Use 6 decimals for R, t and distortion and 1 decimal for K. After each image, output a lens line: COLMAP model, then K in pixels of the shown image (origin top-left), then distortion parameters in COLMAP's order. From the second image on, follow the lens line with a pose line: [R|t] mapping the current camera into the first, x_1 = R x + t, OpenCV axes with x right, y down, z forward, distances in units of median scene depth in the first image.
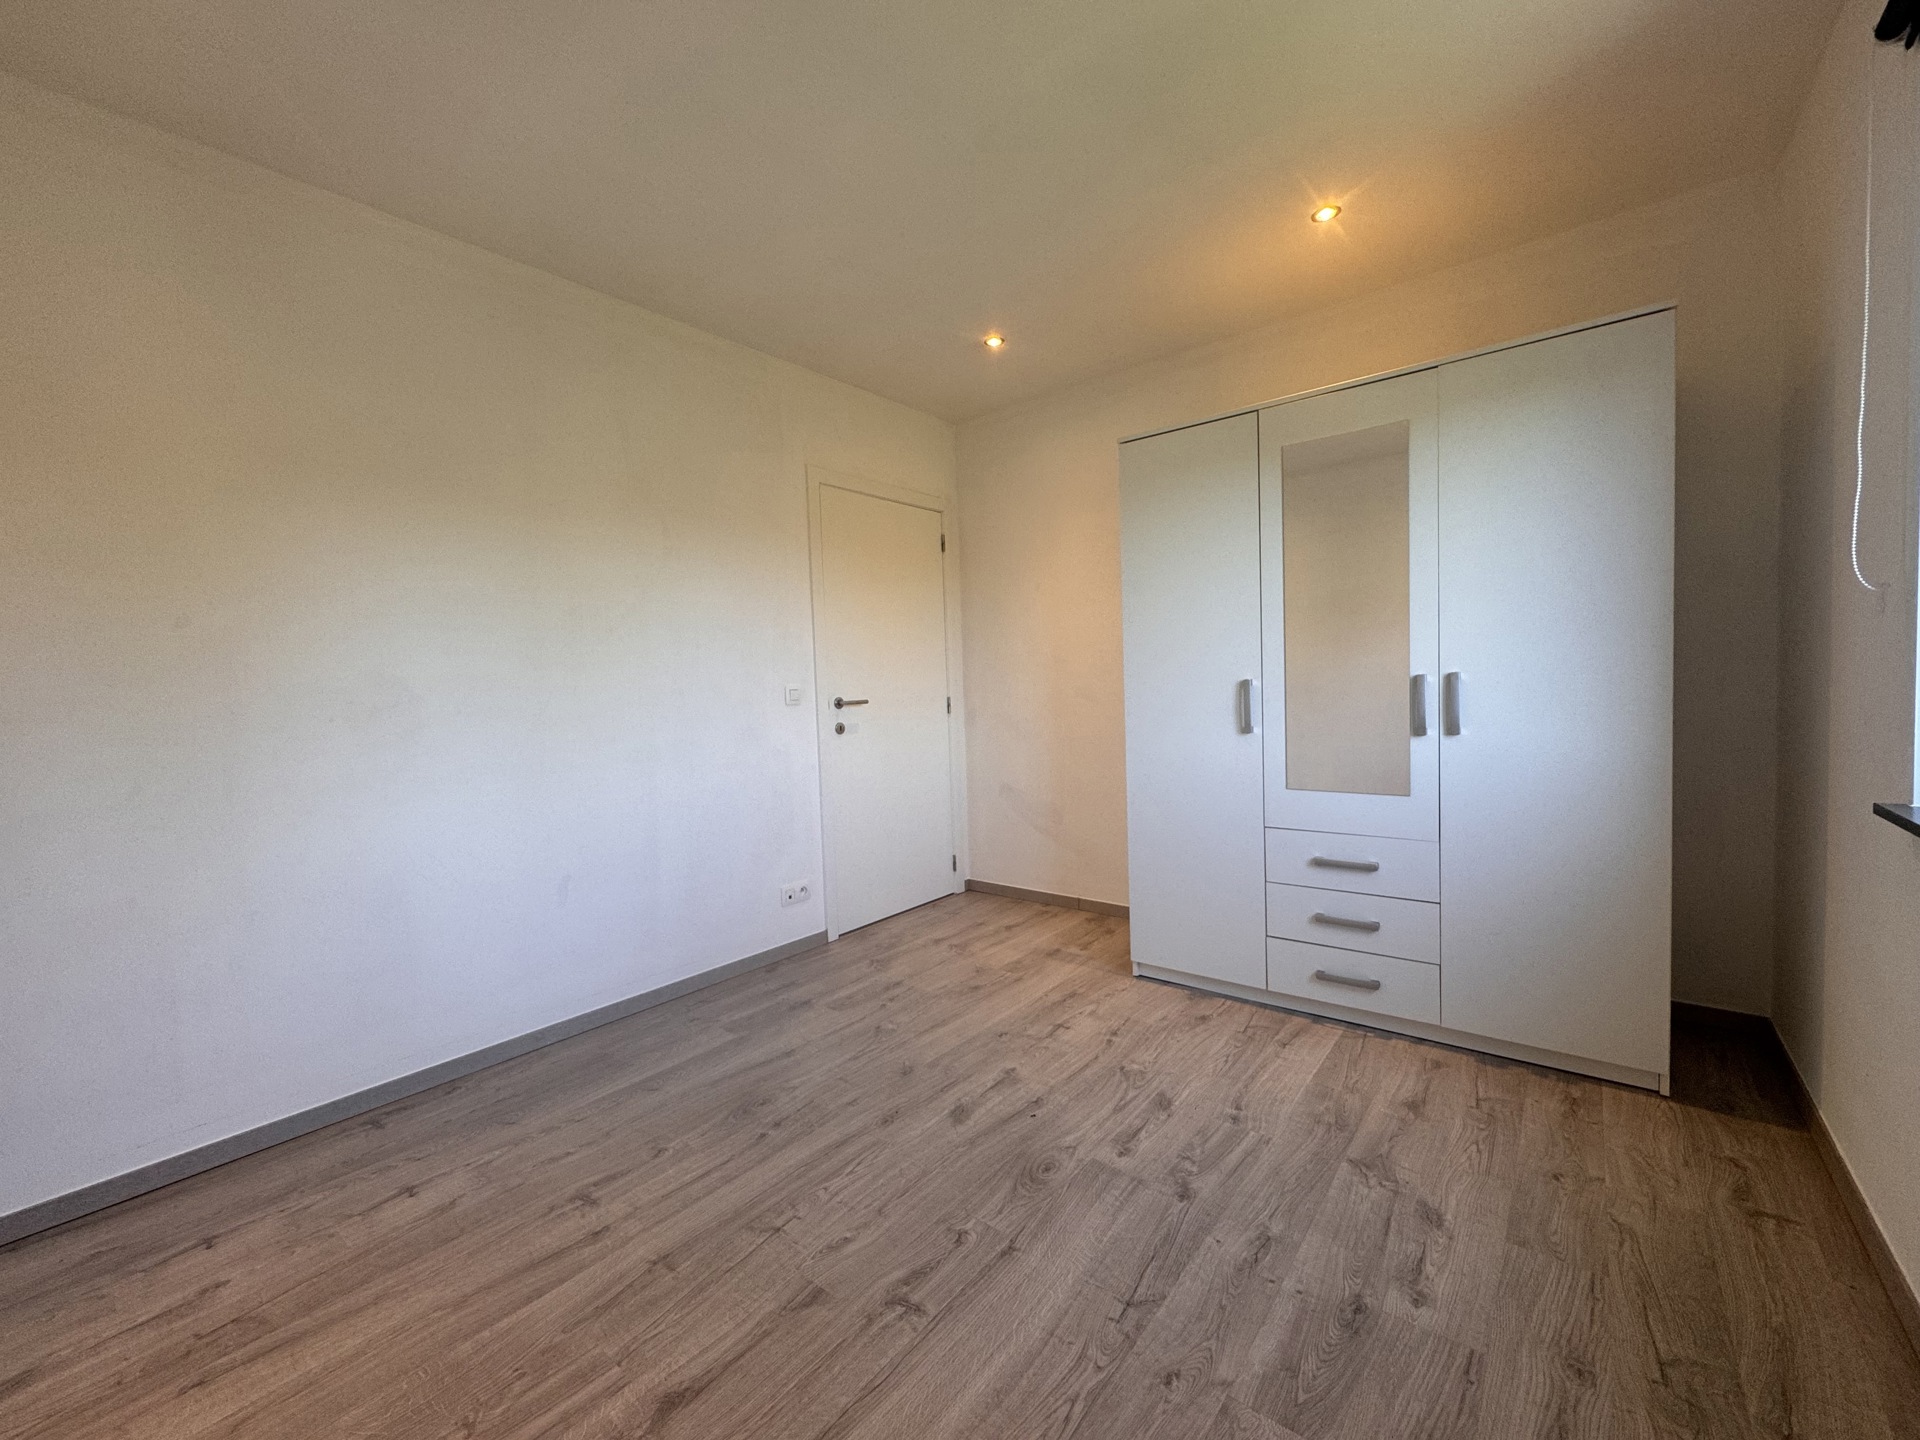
lens RADIAL K [[768.4, 0, 960.4], [0, 768.4, 721.9], [0, 0, 1]] dist [-0.003456, 0.000072]
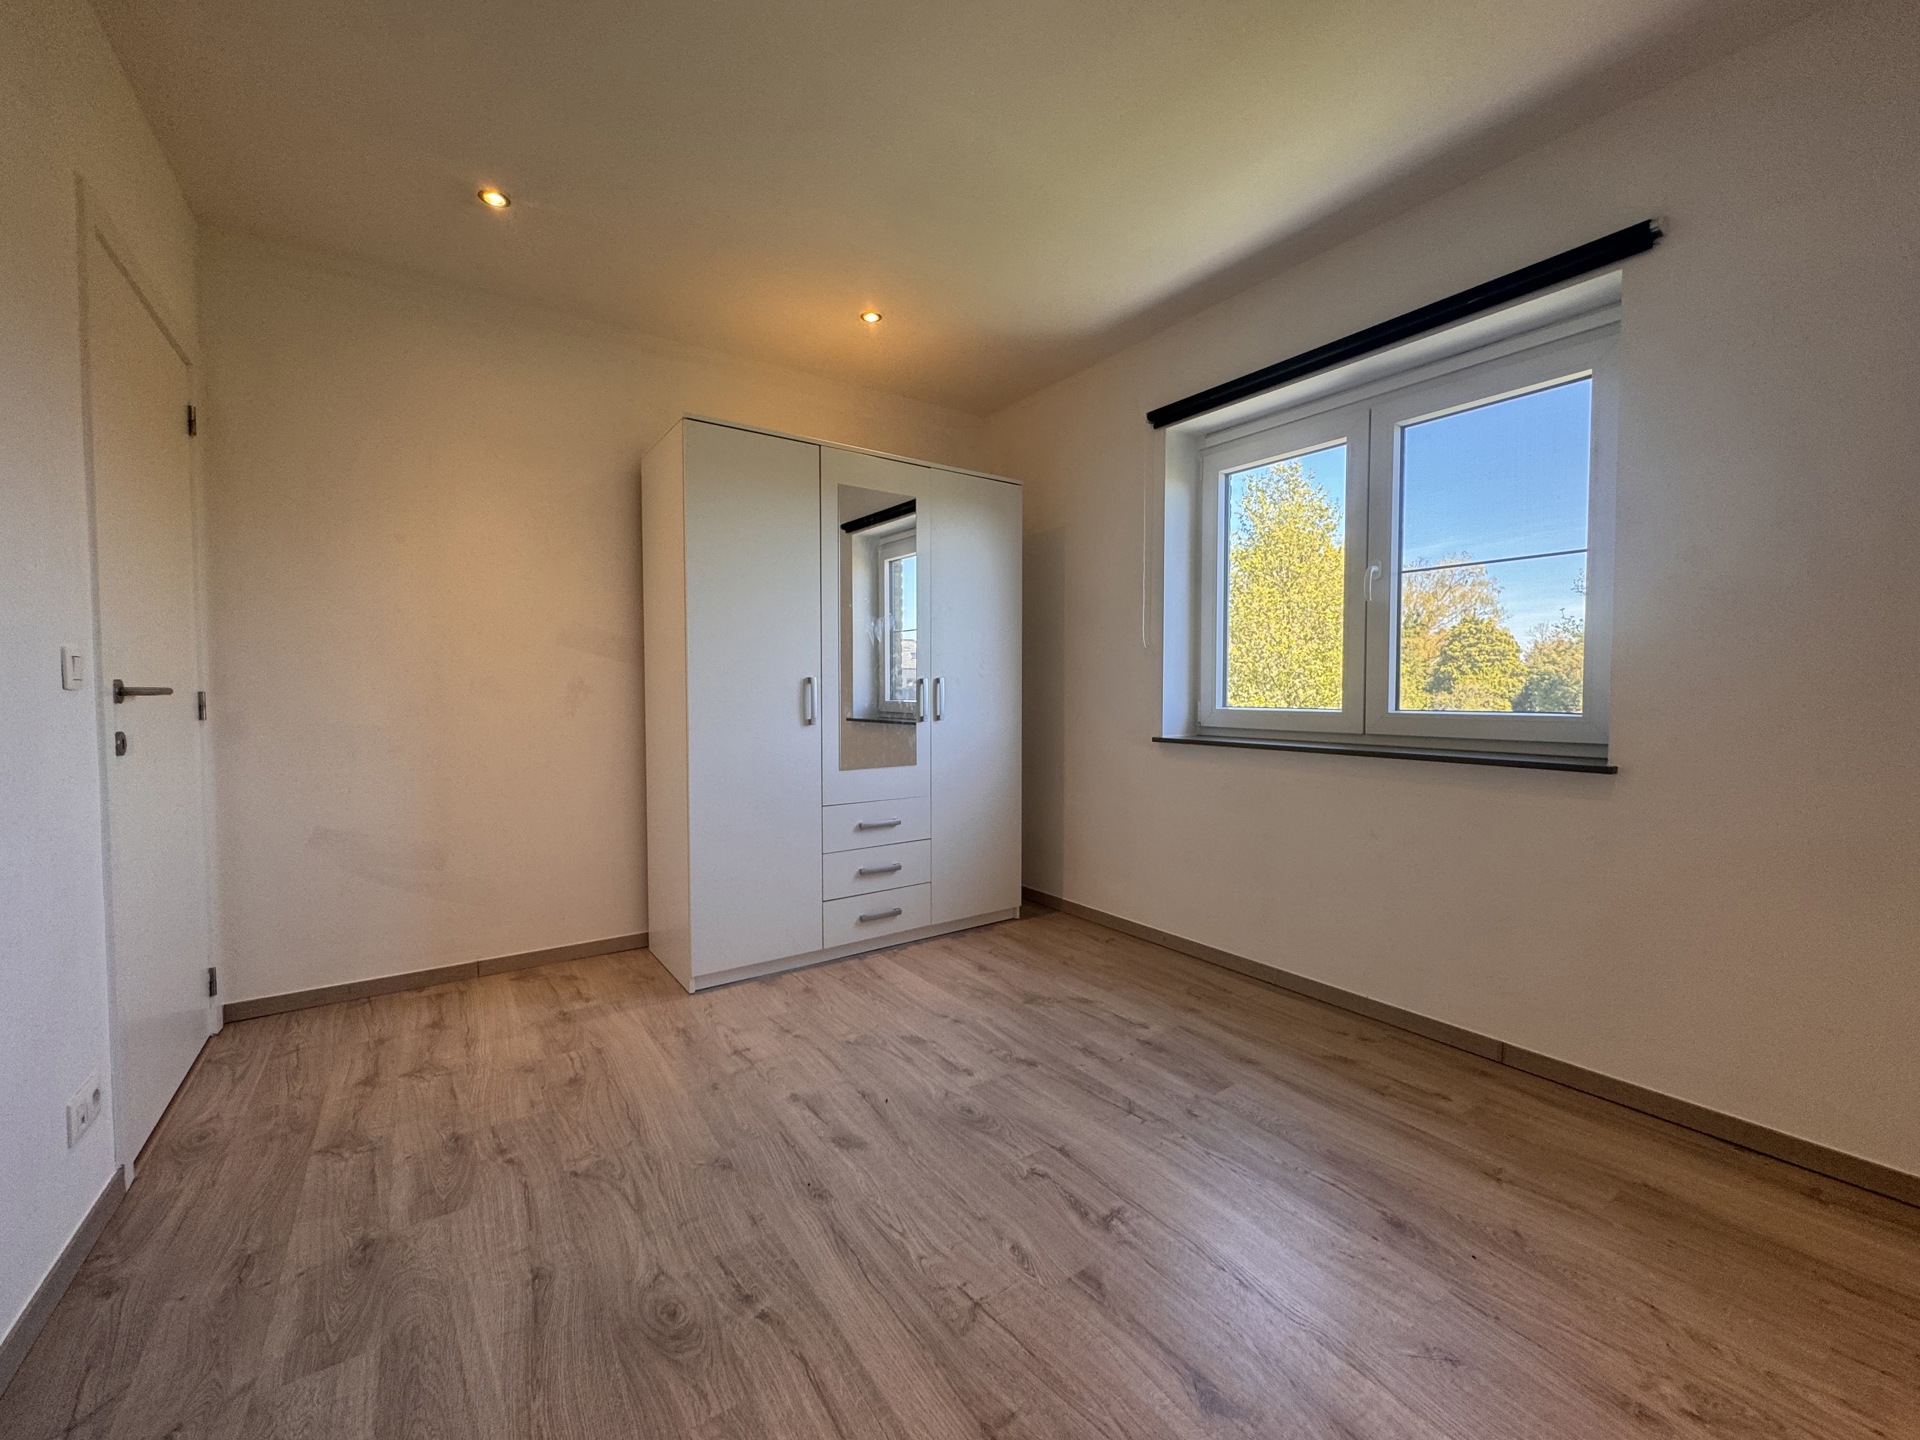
lens RADIAL K [[768.4, 0, 960.4], [0, 768.4, 721.9], [0, 0, 1]] dist [-0.003456, 0.000072]
pose [[0.267646, -0.005341, 0.963503, -0.700366], [0.040367, 0.999169, -0.005675, 0.027538], [-0.962671, 0.040413, 0.267639, 0.522813]]
